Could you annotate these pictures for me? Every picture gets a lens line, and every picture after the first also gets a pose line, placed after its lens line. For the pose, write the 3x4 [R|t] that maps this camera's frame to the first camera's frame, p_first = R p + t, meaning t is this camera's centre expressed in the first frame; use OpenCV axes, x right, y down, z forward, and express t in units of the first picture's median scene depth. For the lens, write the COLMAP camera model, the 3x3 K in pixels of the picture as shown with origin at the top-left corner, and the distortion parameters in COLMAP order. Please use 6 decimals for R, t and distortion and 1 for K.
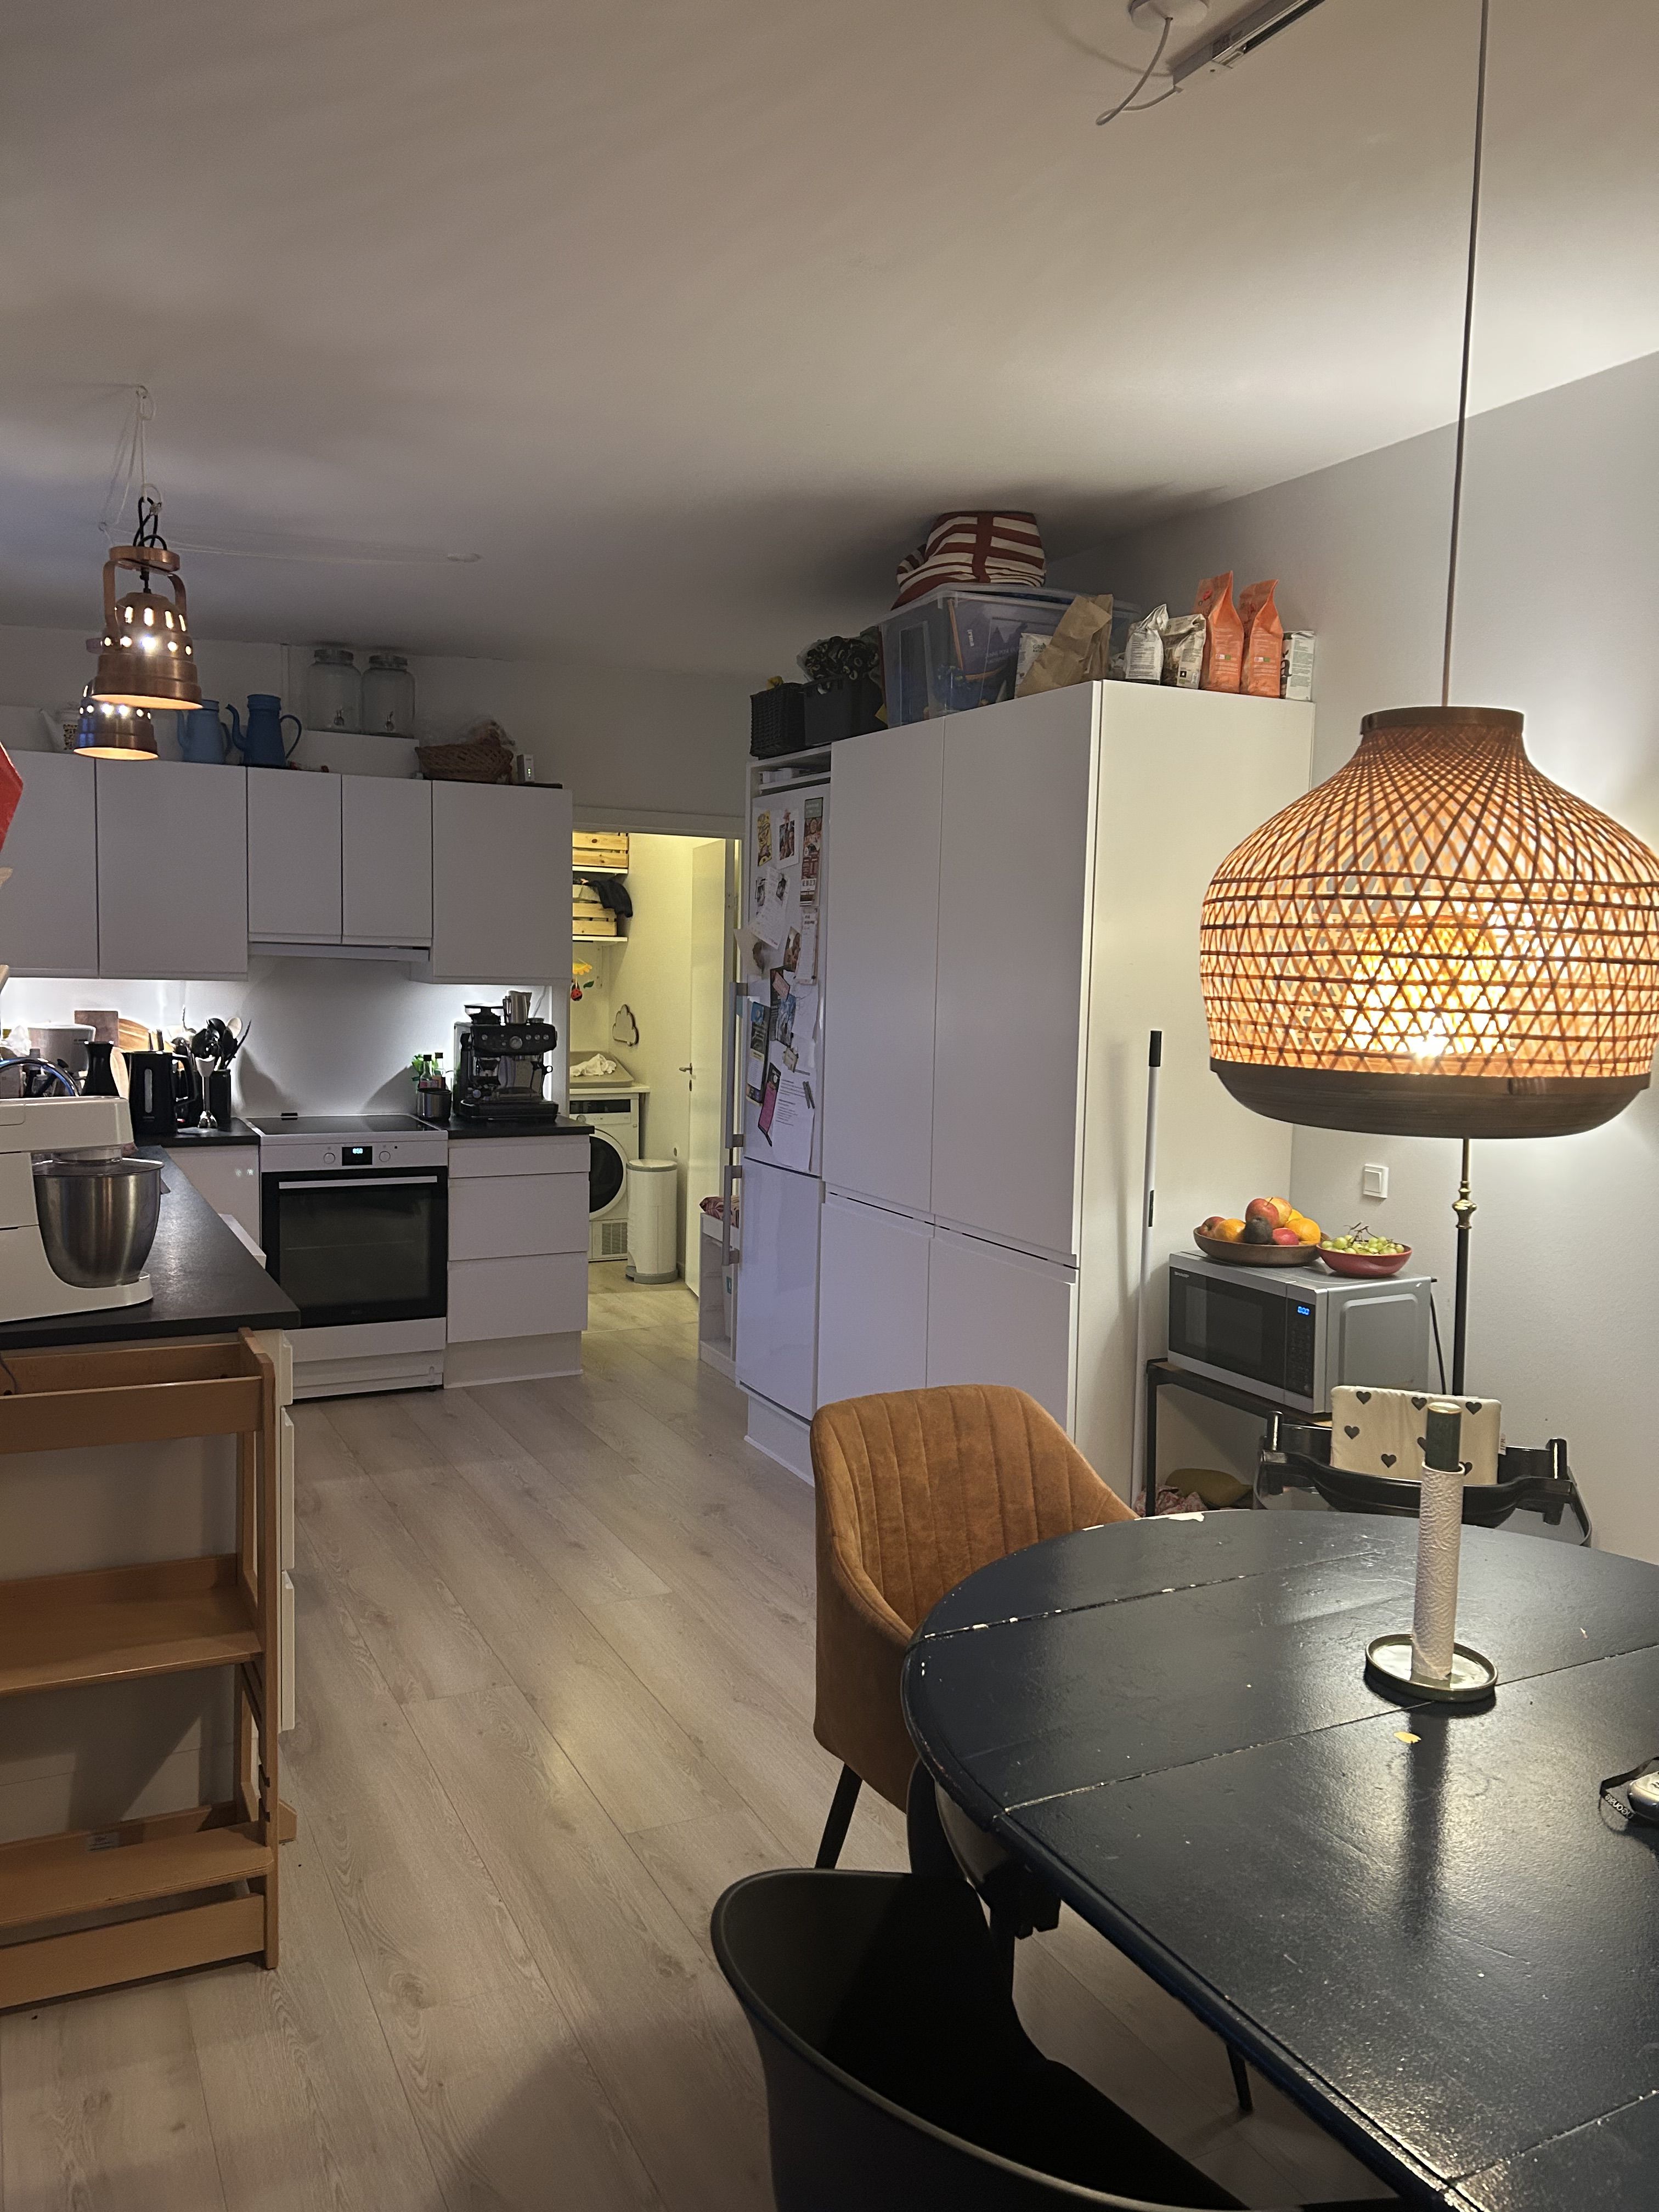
lens RADIAL K [[1664.1, 0, 829.5], [0, 1664.1, 1106.0], [0, 0, 1]] dist [-0.050749, -0.004212]
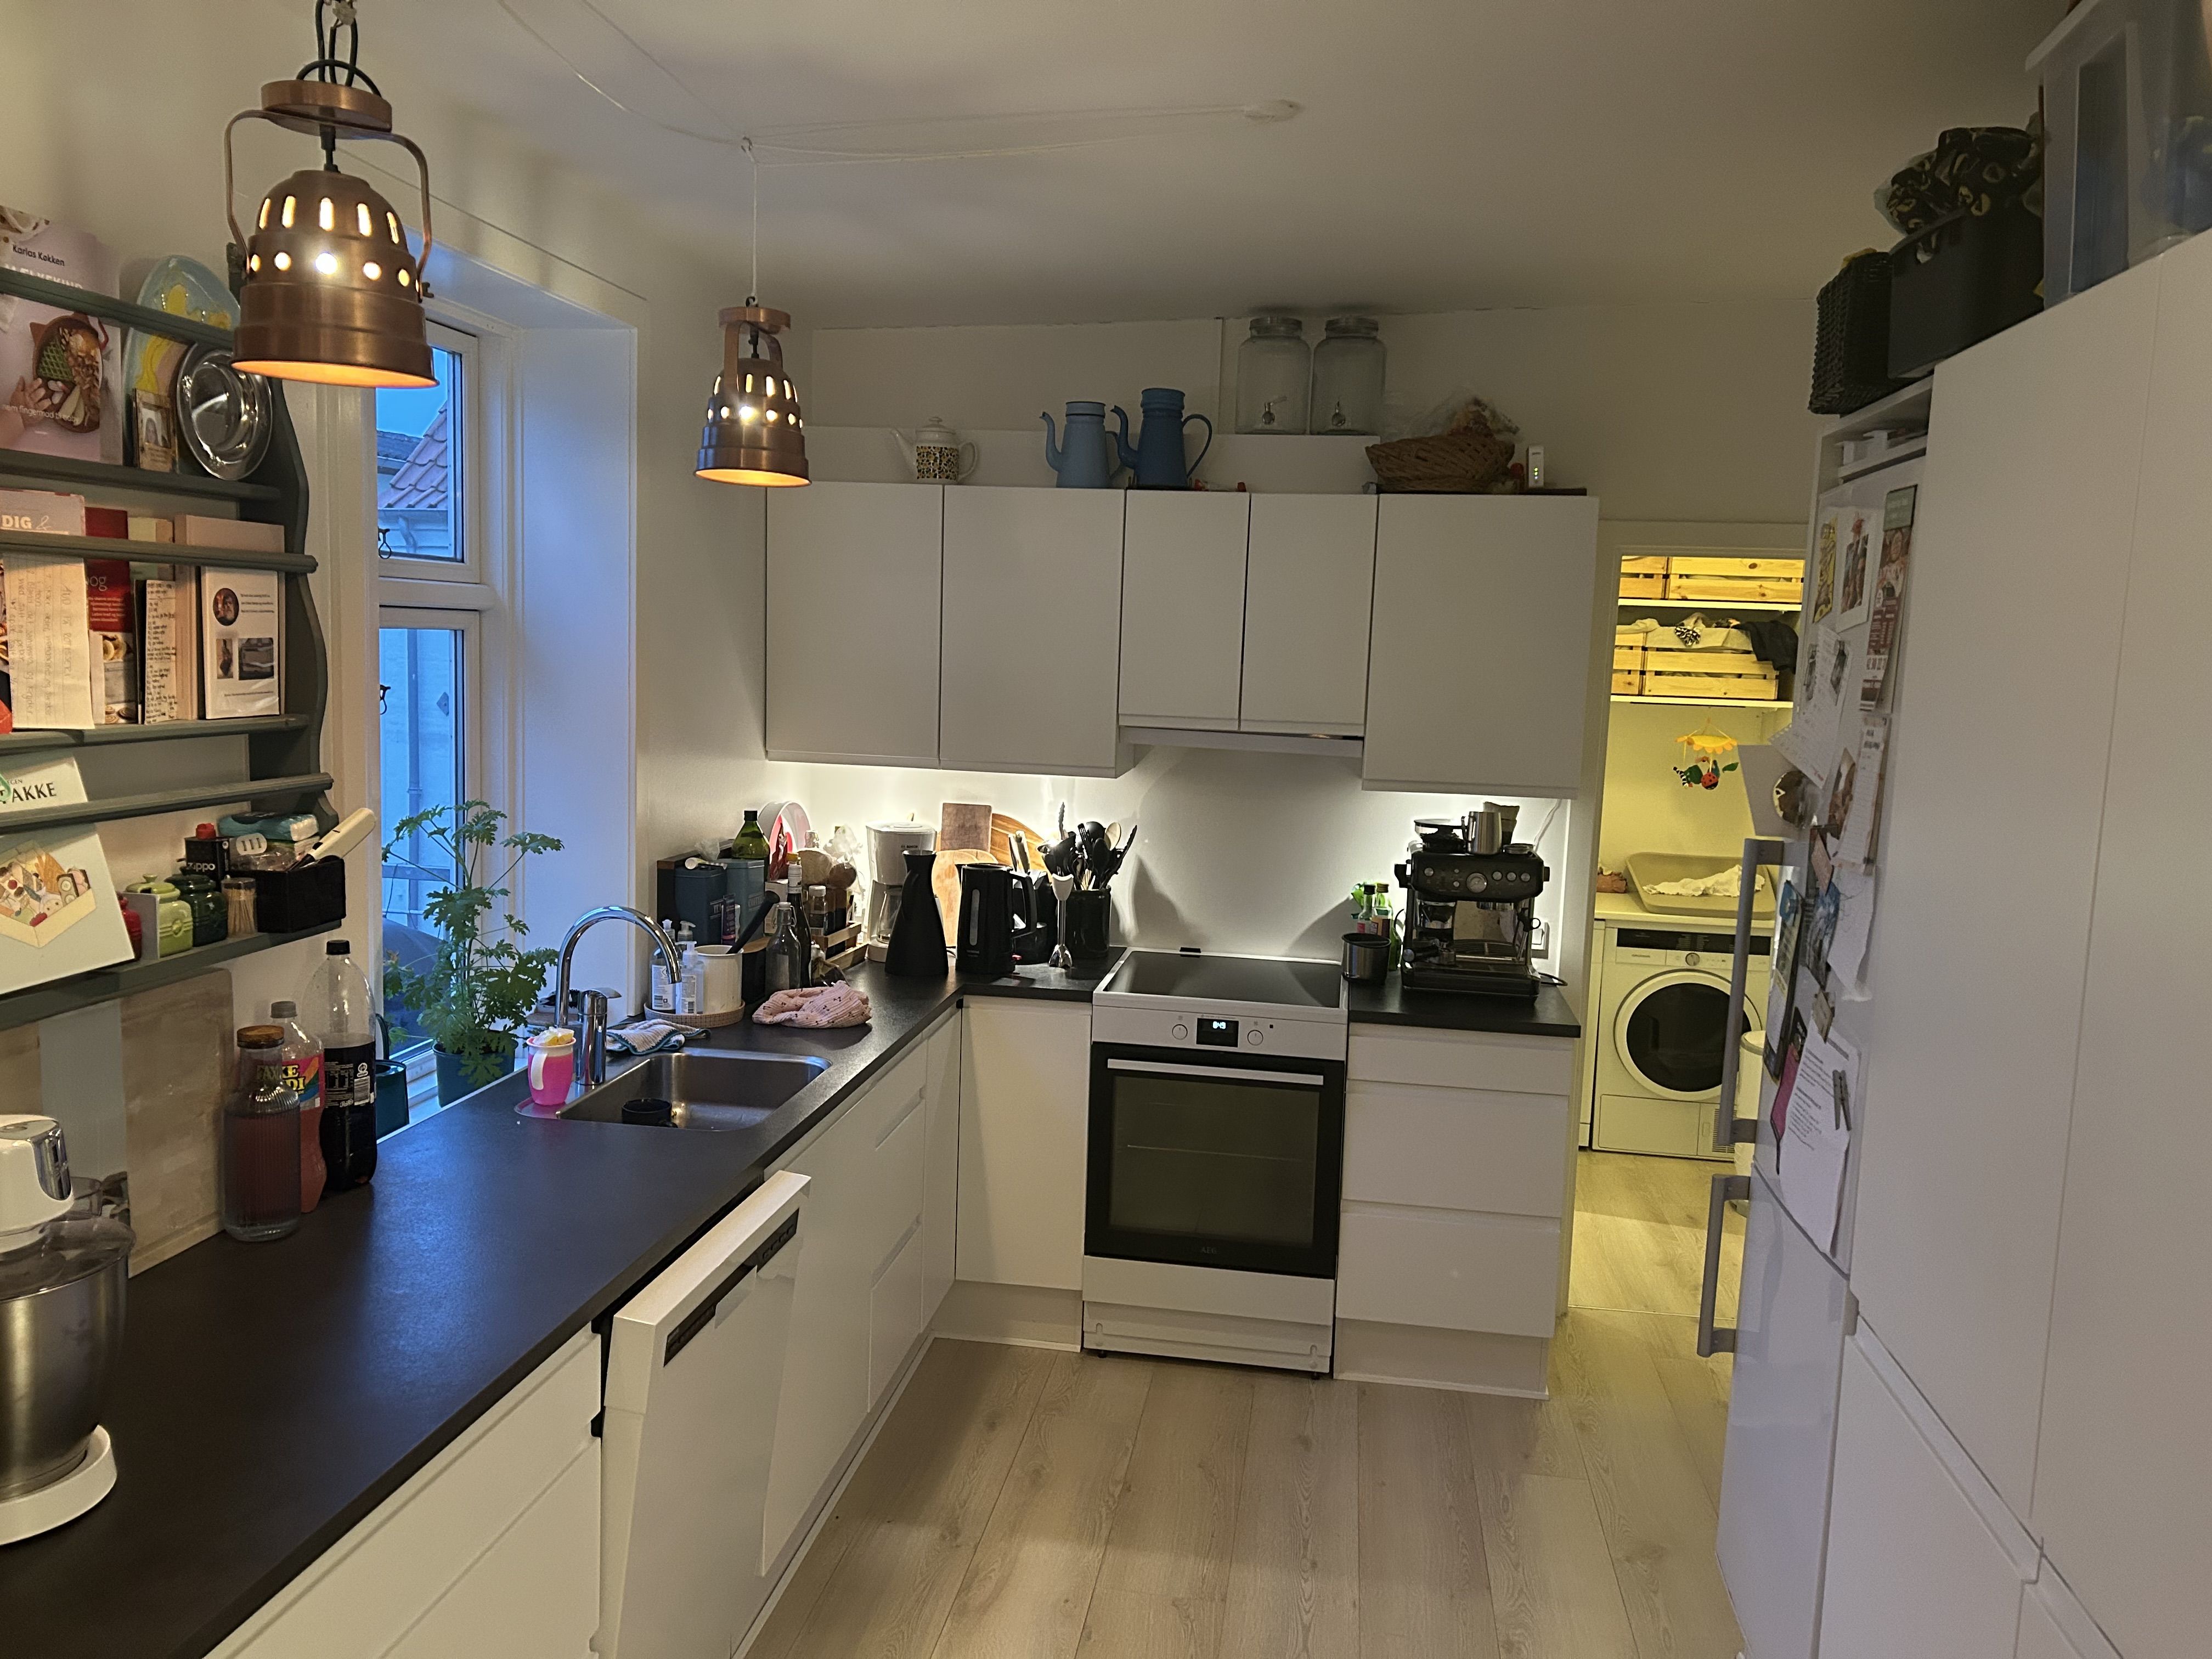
lens RADIAL K [[1610.2, 0, 1106.0], [0, 1610.2, 829.5], [0, 0, 1]] dist [0.110728, -0.134740]
pose [[0.809199, 0.065603, -0.583861, 0.071388], [-0.062398, 0.997722, 0.025624, -0.068457], [0.584212, 0.015697, 0.811449, 0.392346]]
